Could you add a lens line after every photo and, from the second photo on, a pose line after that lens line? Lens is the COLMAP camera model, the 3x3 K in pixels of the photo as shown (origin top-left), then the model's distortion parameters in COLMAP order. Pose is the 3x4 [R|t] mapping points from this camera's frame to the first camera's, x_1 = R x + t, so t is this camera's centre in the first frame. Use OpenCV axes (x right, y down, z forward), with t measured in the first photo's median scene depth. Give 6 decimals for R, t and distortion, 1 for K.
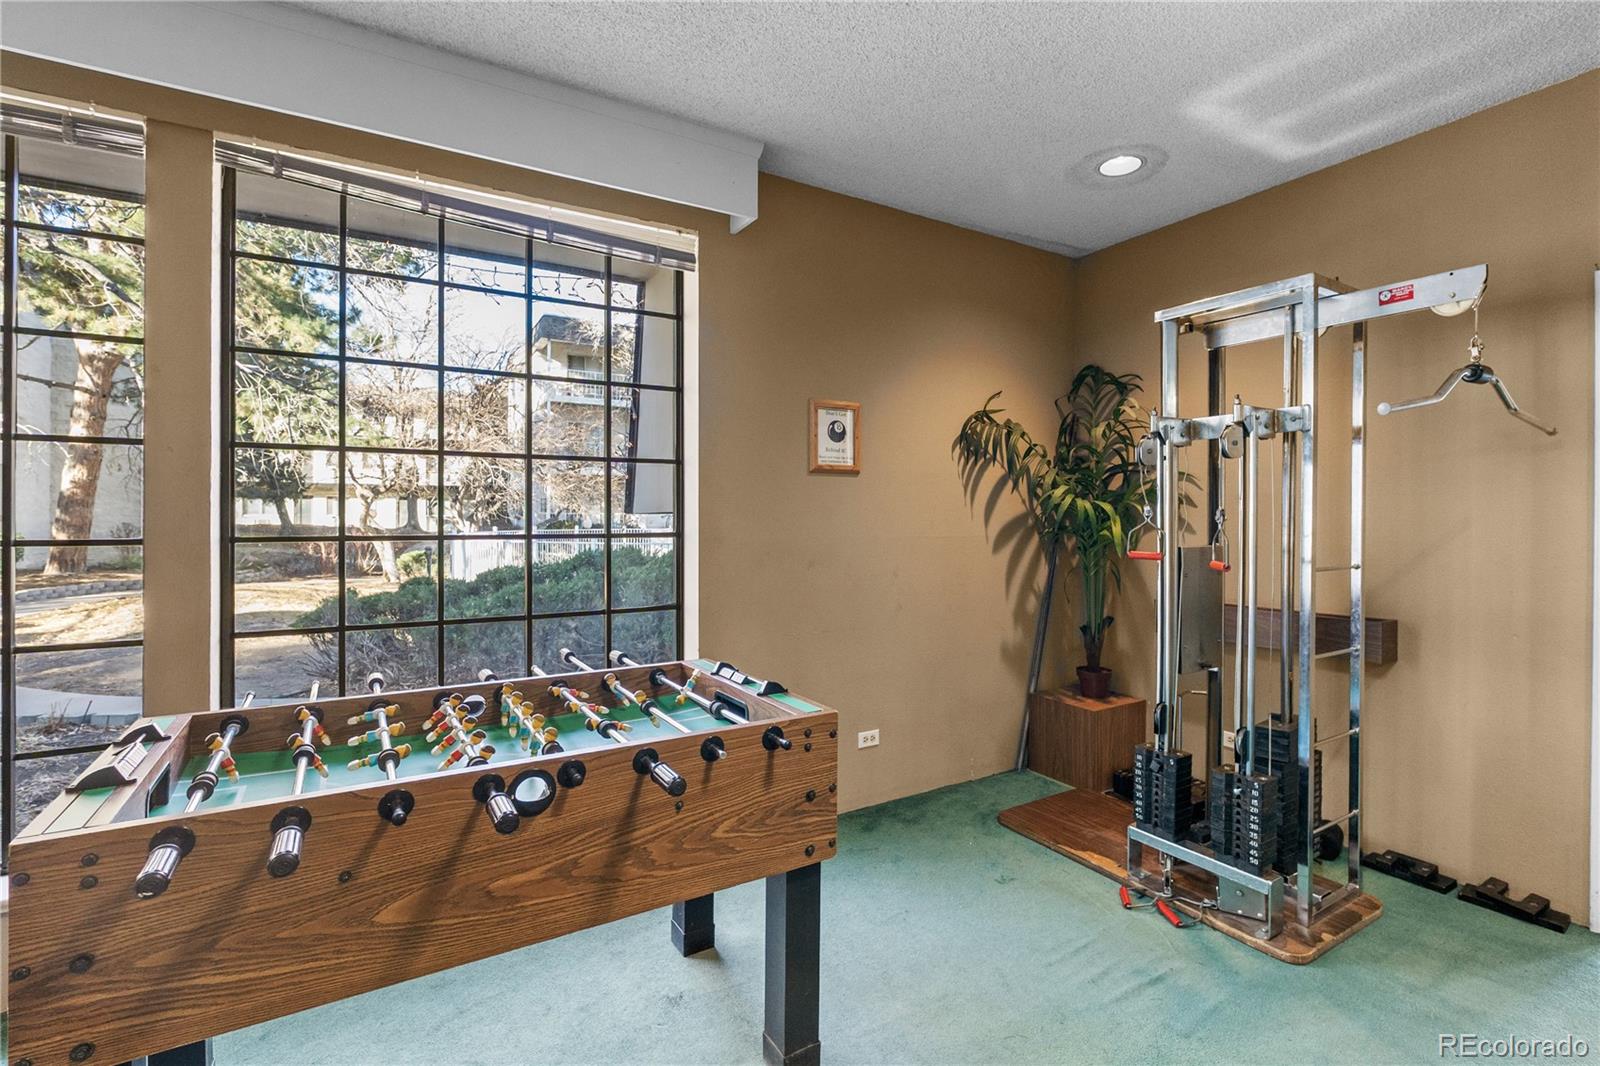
lens RADIAL K [[728.5, 0, 806.3], [0, 728.5, 526.4], [0, 0, 1]] dist [-0.021258, 0.006669]
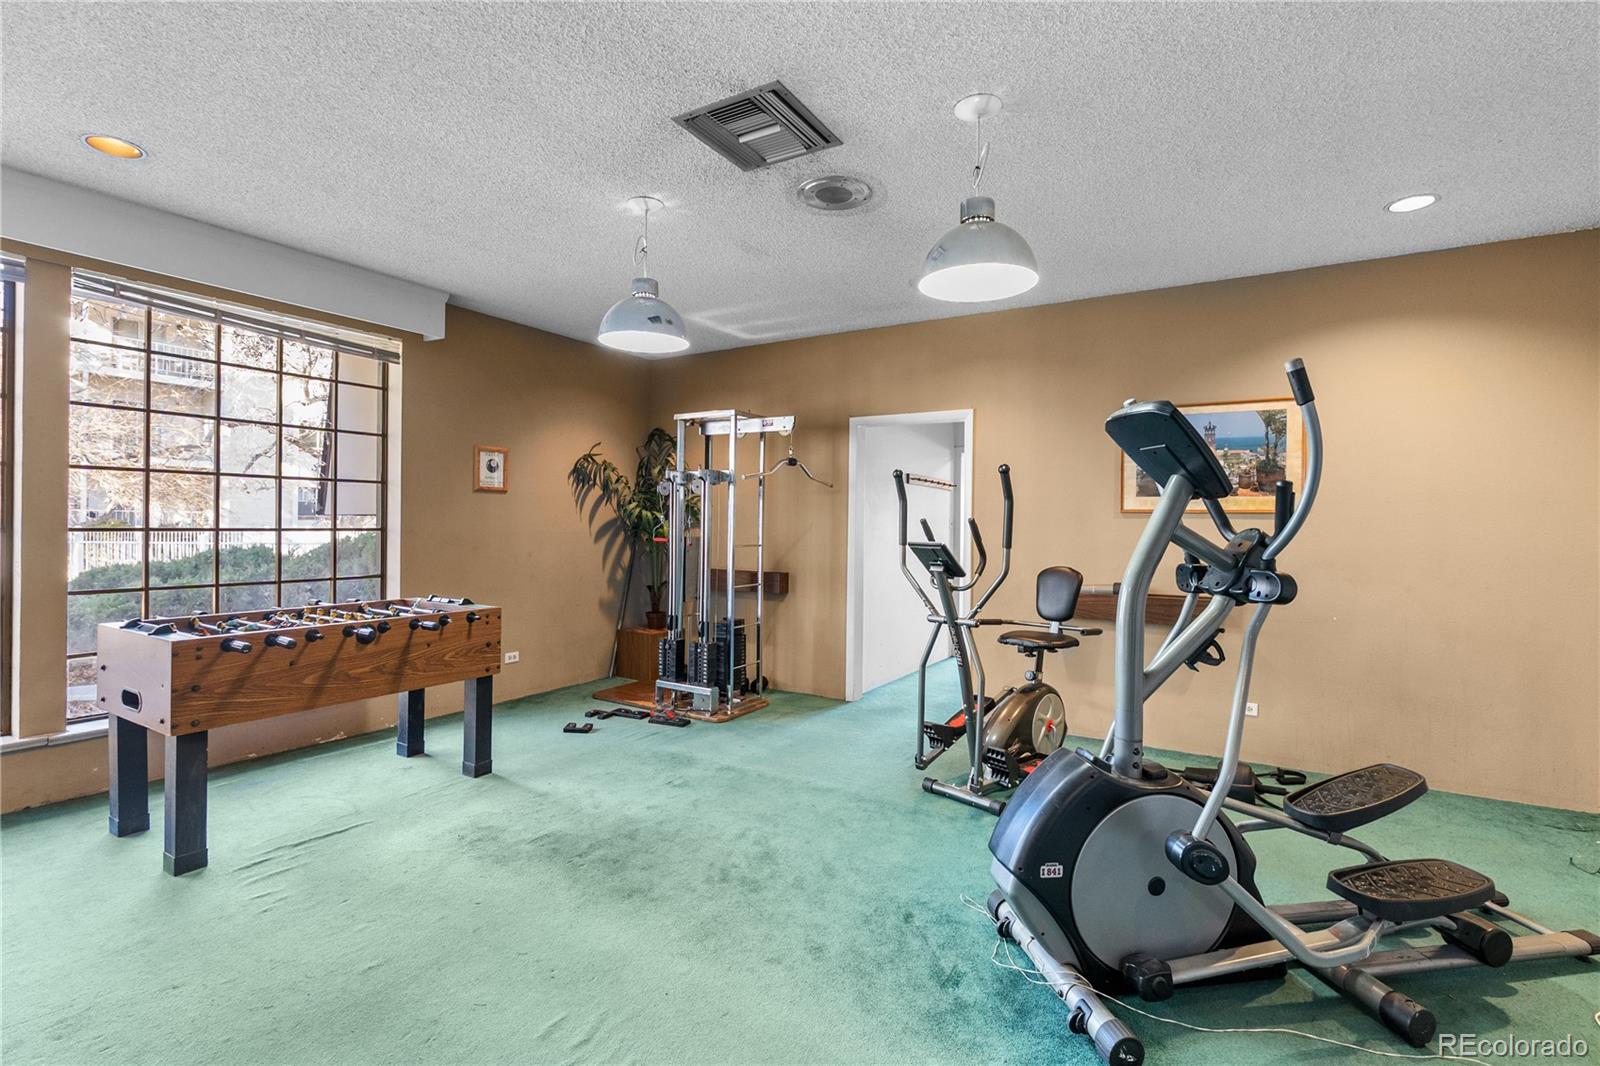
lens RADIAL K [[728.5, 0, 806.3], [0, 728.5, 526.4], [0, 0, 1]] dist [-0.021258, 0.006669]
pose [[0.885857, 0.008138, 0.463886, -0.102084], [-0.005748, 0.999962, -0.006566, 0.011406], [-0.463922, 0.003150, 0.885870, -0.877602]]
